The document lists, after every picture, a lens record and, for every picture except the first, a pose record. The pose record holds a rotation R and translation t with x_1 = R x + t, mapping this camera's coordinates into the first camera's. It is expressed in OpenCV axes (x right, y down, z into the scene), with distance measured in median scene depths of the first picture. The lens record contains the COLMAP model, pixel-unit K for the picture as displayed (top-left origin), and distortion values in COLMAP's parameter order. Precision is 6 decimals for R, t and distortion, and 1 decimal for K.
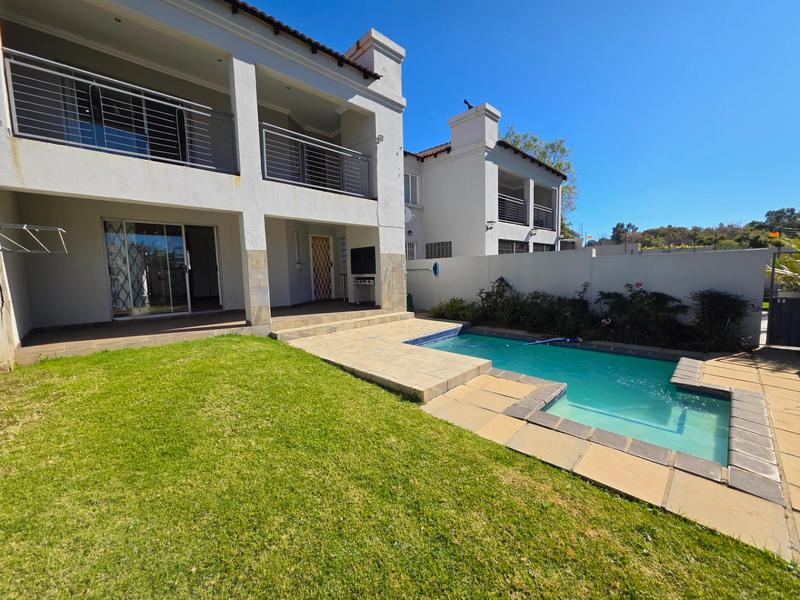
lens RADIAL K [[319.2, 0, 400.6], [0, 319.2, 299.2], [0, 0, 1]] dist [-0.000068, 0.000204]
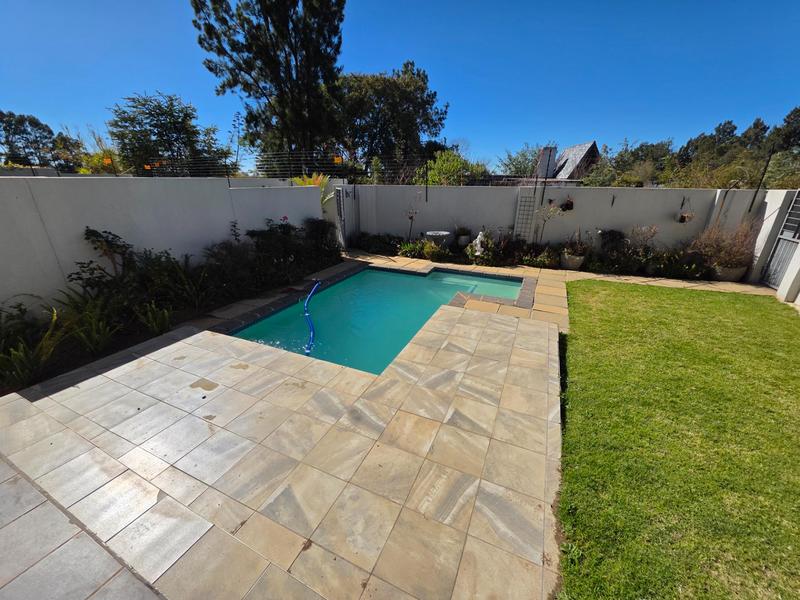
lens RADIAL K [[319.2, 0, 400.6], [0, 319.2, 299.2], [0, 0, 1]] dist [-0.000068, 0.000204]
pose [[-0.346385, -0.305272, 0.887033, -0.517184], [0.093605, 0.929604, 0.356475, -0.177895], [-0.933411, 0.206508, -0.293426, 1.321827]]
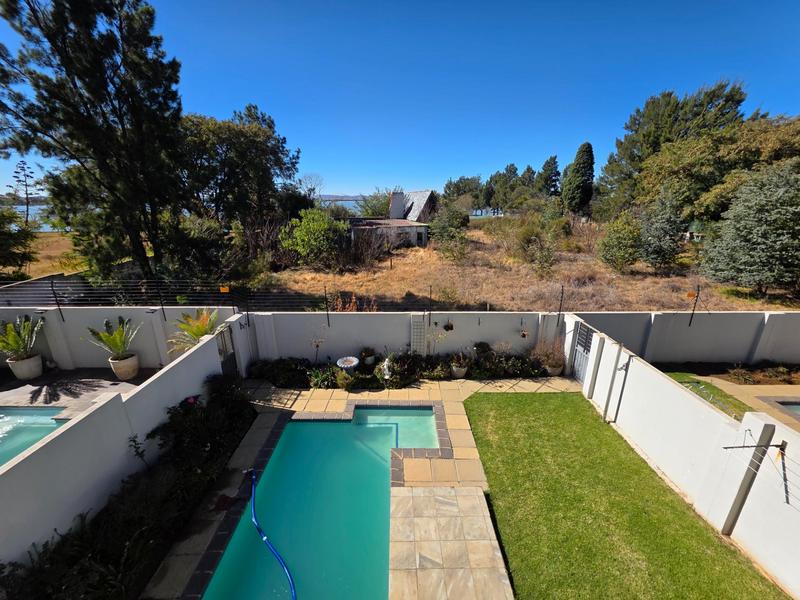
lens RADIAL K [[319.2, 0, 400.6], [0, 319.2, 299.2], [0, 0, 1]] dist [-0.000068, 0.000204]
pose [[-0.706827, -0.183854, 0.683077, -0.381445], [0.086773, 0.935807, 0.341667, -0.780494], [-0.702044, 0.300772, -0.645500, 1.420906]]
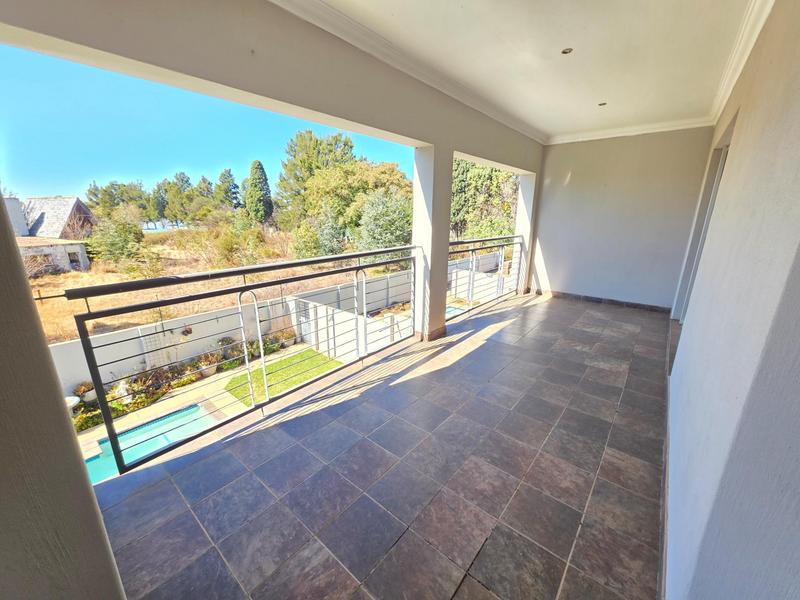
lens RADIAL K [[319.2, 0, 400.6], [0, 319.2, 299.2], [0, 0, 1]] dist [-0.000068, 0.000204]
pose [[-0.994407, 0.043185, -0.096386, -0.432597], [0.006576, 0.936134, 0.351582, -0.812801], [0.105413, 0.348981, -0.931182, 1.910209]]
